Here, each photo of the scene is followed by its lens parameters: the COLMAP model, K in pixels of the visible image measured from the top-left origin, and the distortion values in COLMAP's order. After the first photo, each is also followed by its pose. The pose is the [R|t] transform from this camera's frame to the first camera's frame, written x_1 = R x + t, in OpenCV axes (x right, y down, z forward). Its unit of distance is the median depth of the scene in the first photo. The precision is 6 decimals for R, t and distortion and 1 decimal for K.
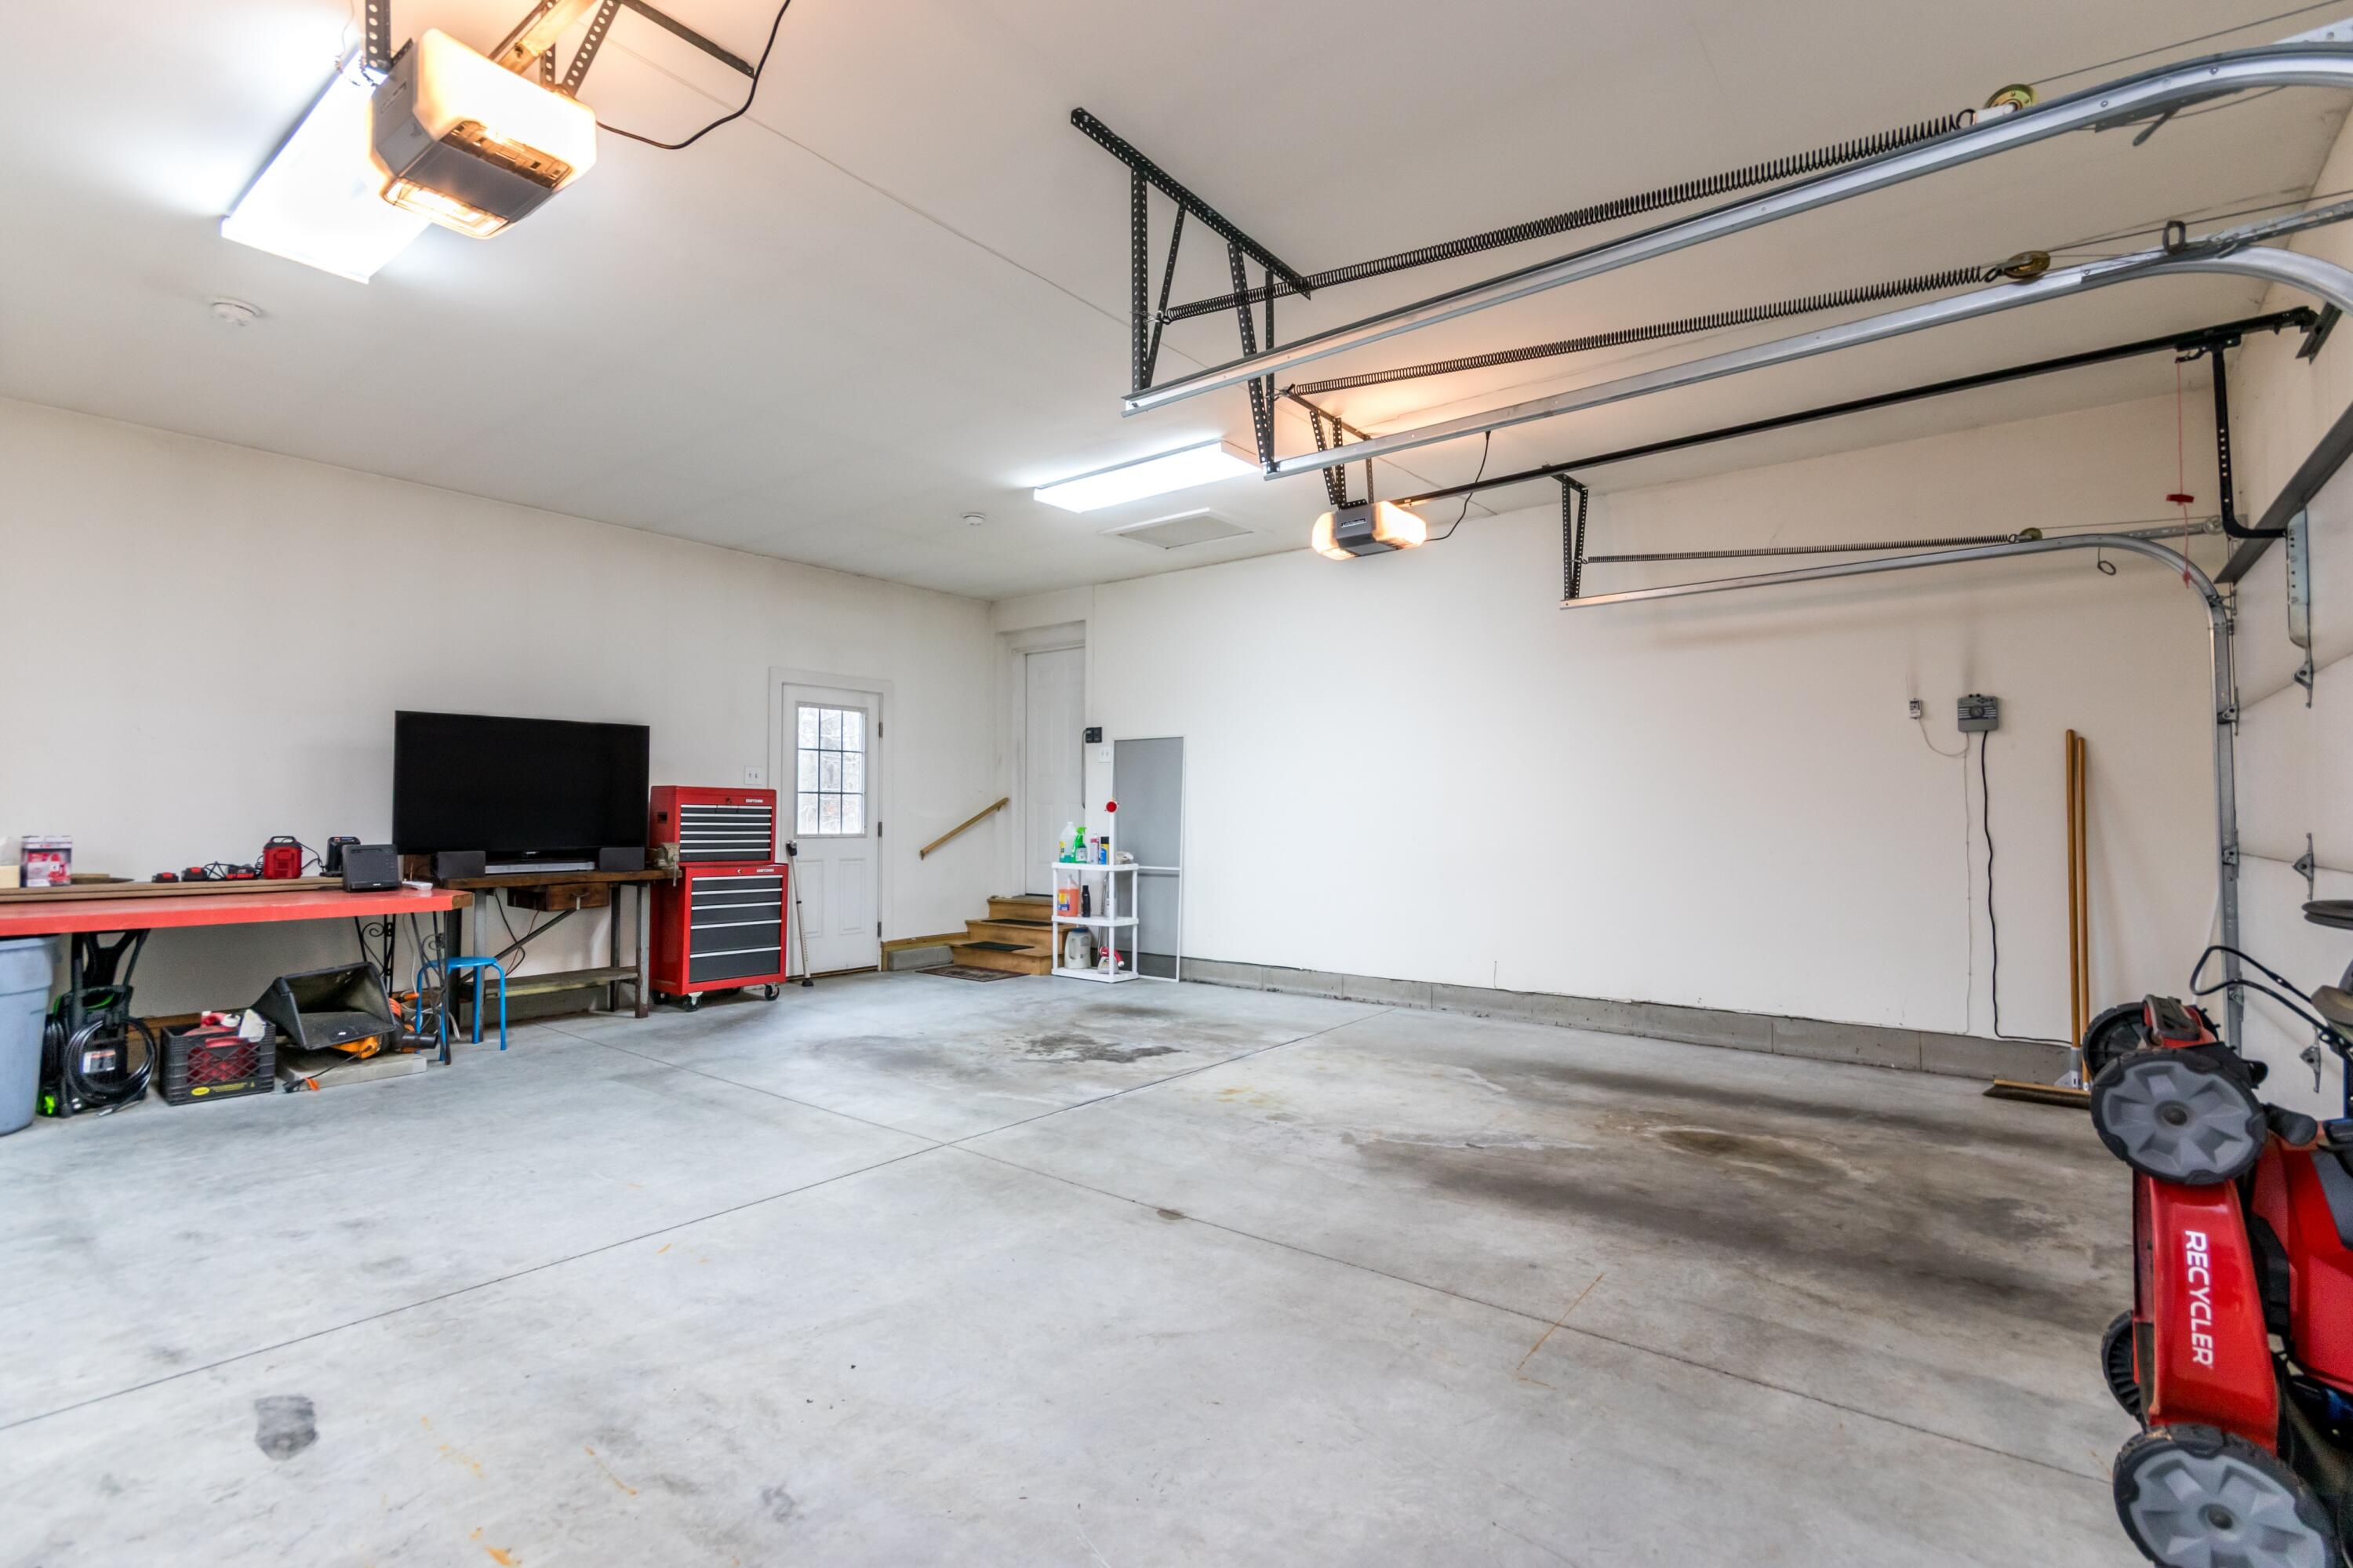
lens RADIAL K [[1104.4, 0, 1176.5], [0, 1104.4, 784.0], [0, 0, 1]] dist [-0.001316, -0.000254]
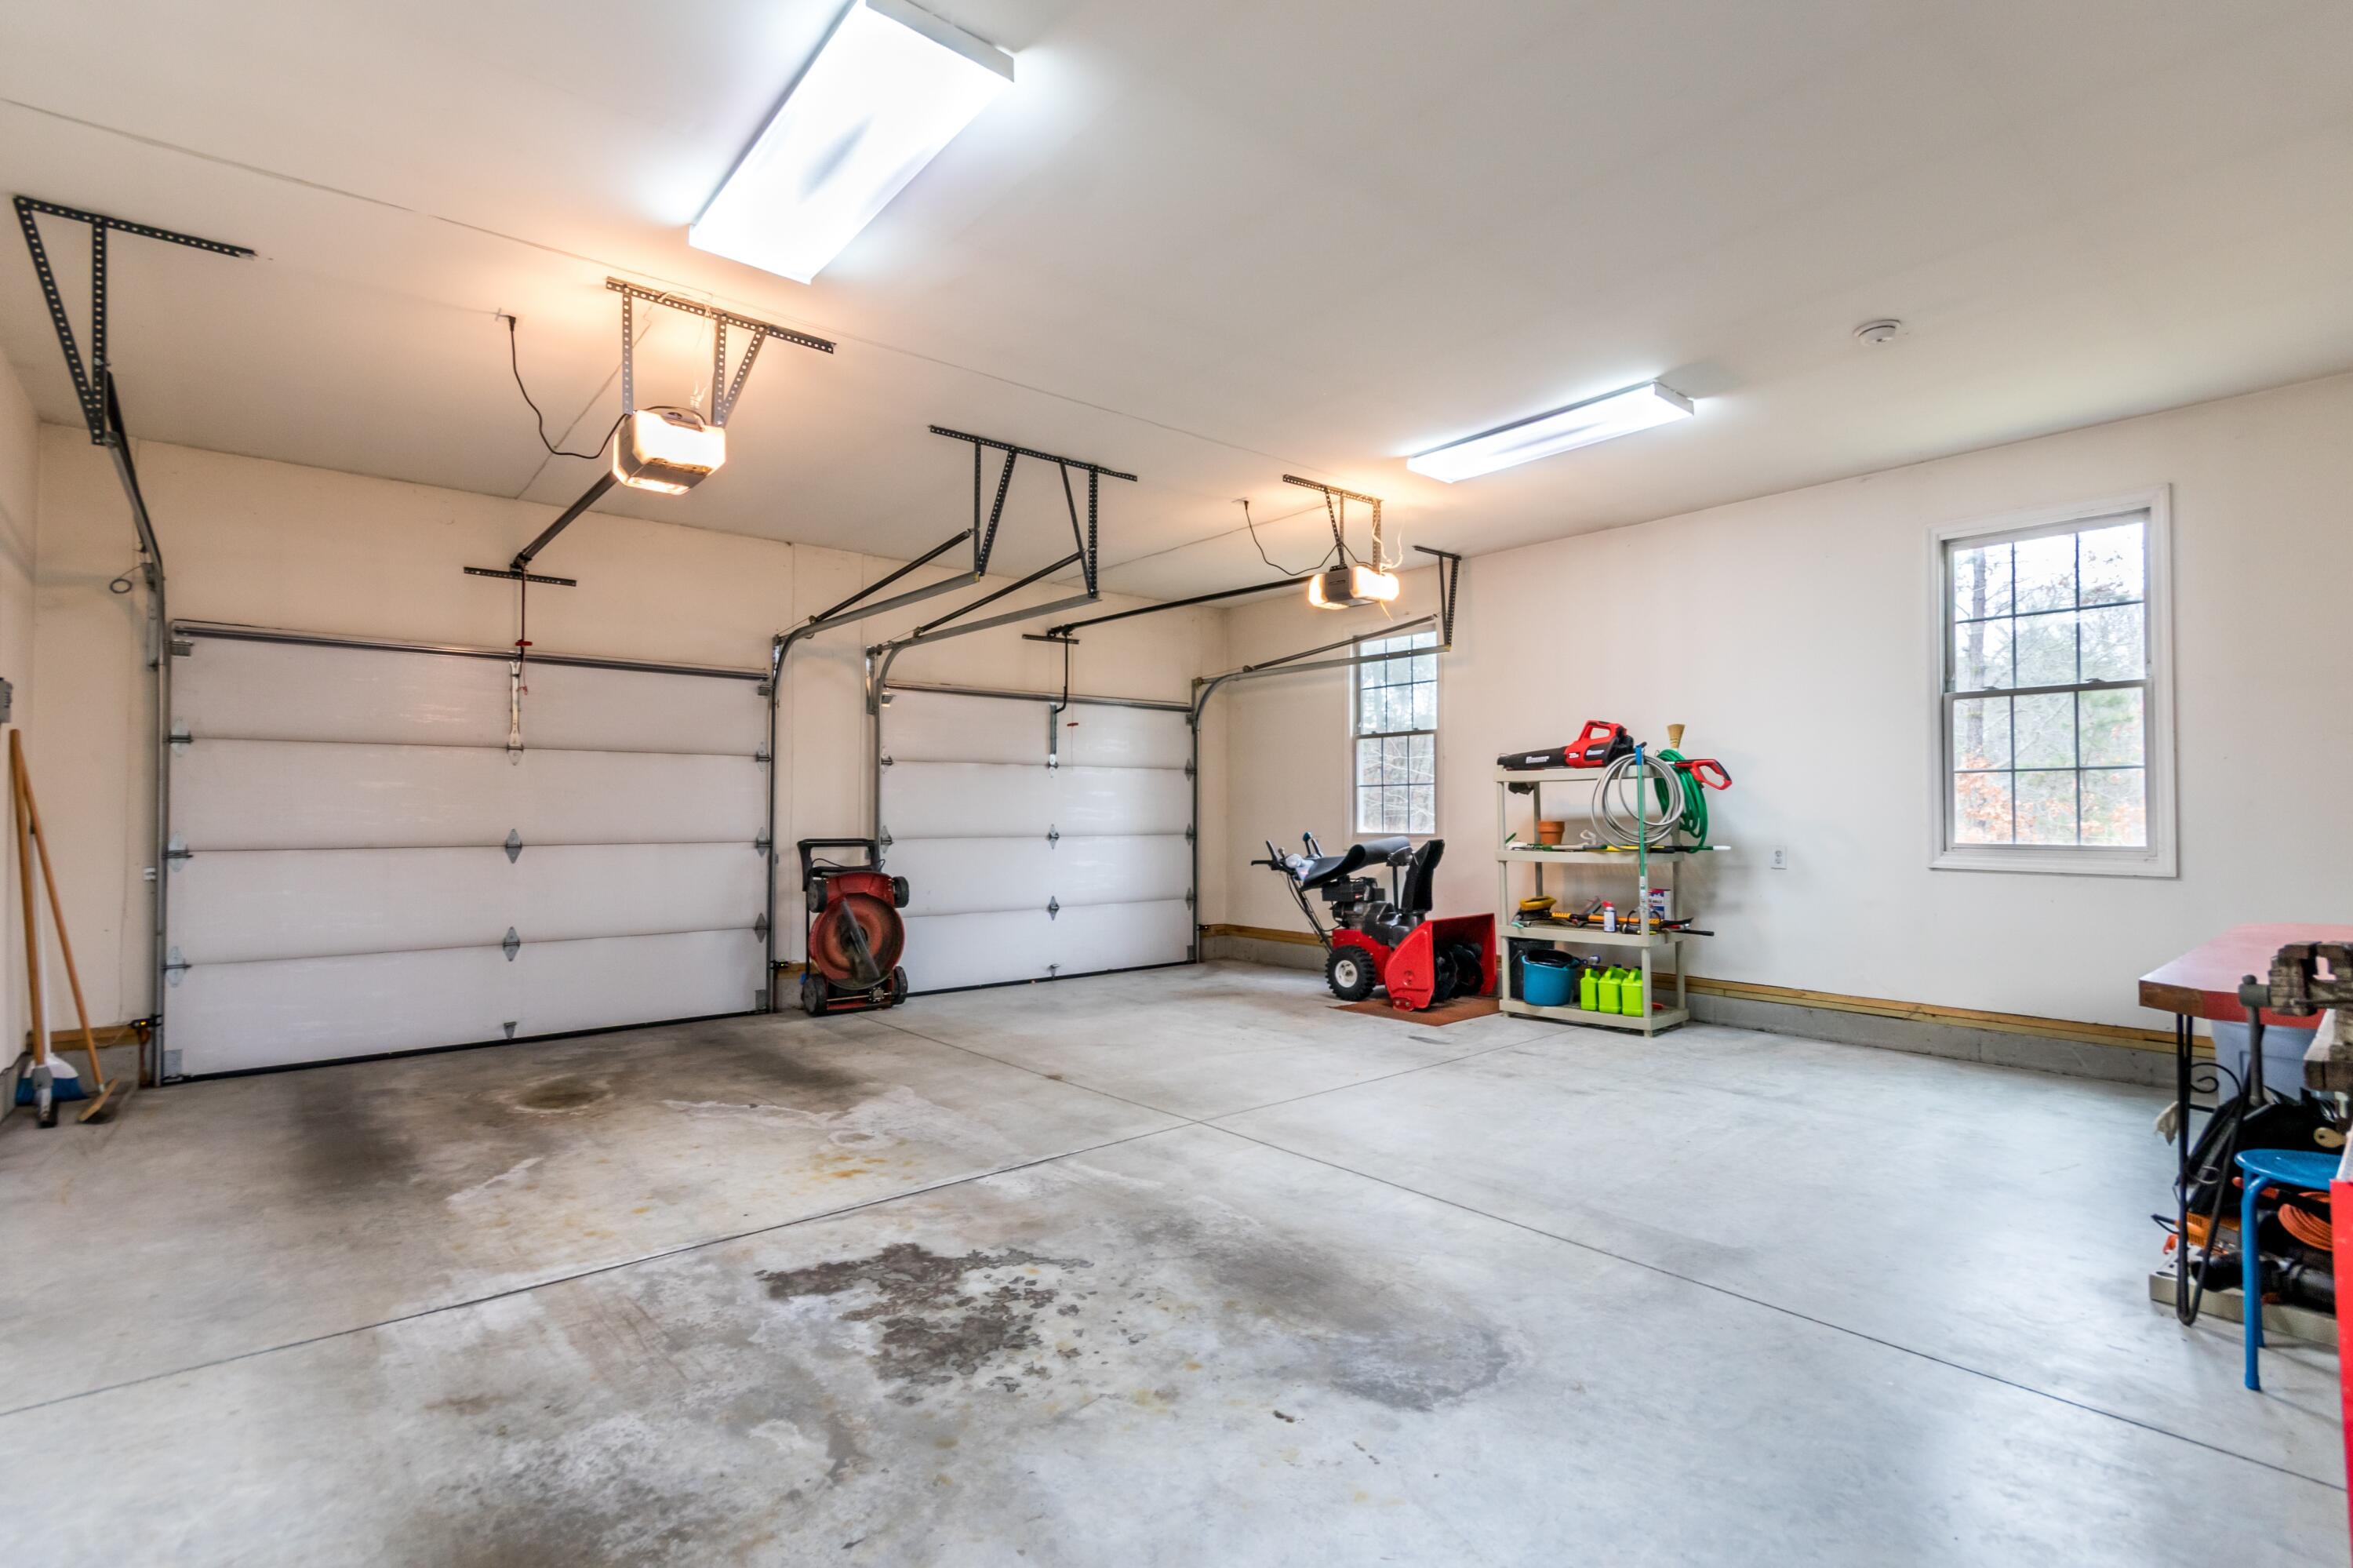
lens RADIAL K [[1104.4, 0, 1176.5], [0, 1104.4, 784.0], [0, 0, 1]] dist [-0.001316, -0.000254]
pose [[-0.978430, 0.006174, 0.206485, -0.388630], [-0.005693, 0.998368, -0.056826, 0.050352], [-0.206499, -0.056776, -0.976798, 1.958993]]
